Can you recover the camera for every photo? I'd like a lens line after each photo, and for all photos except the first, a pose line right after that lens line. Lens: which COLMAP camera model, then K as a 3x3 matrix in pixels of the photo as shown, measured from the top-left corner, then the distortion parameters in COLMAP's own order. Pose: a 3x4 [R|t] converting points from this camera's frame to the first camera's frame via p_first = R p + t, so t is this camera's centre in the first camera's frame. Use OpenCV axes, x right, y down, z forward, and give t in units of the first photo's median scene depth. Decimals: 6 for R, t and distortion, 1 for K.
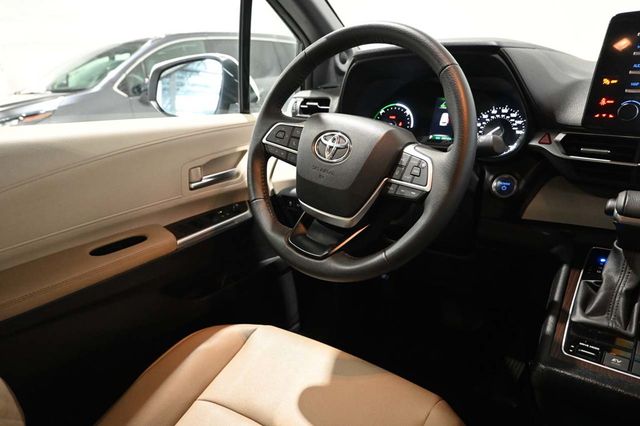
lens RADIAL K [[439.1, 0, 321.3], [0, 439.1, 210.7], [0, 0, 1]] dist [0.004782, -0.000639]
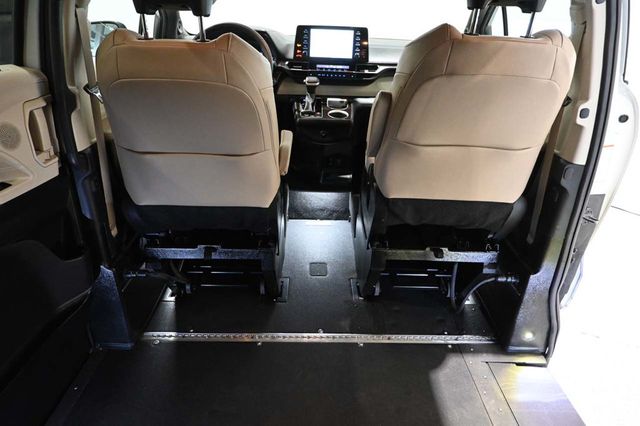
lens RADIAL K [[439.1, 0, 318.1], [0, 439.1, 210.2], [0, 0, 1]] dist [0.004782, -0.000639]
pose [[0.778769, -0.199161, 0.594857, -1.448021], [0.133241, 0.979142, 0.153388, 0.437353], [-0.612998, -0.040194, 0.789061, -1.754126]]
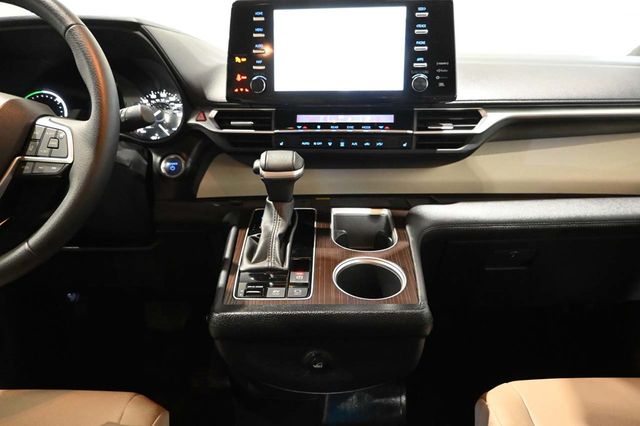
lens RADIAL K [[439.1, 0, 317.9], [0, 439.1, 212.5], [0, 0, 1]] dist [0.004782, -0.000639]
pose [[0.796566, -0.142232, 0.587582, 0.089920], [0.164811, 0.986207, 0.015296, 0.105134], [-0.581653, 0.084655, 0.809020, 0.002650]]
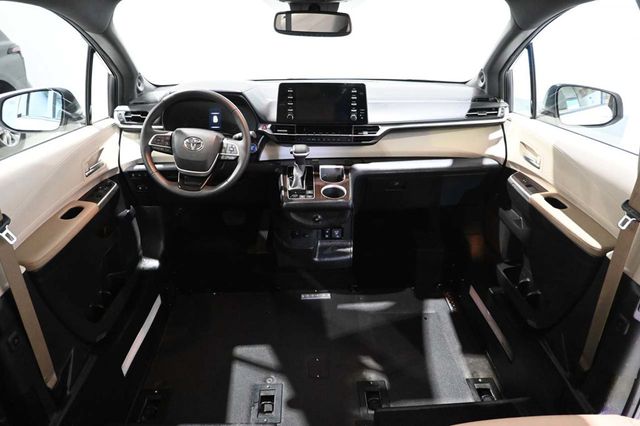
lens RADIAL K [[439.1, 0, 319.5], [0, 439.1, 212.1], [0, 0, 1]] dist [0.004782, -0.000639]
pose [[0.767111, -0.239007, 0.595328, -0.952085], [0.173366, 0.970712, 0.166320, -0.061555], [-0.617644, -0.024376, 0.786080, -1.307293]]
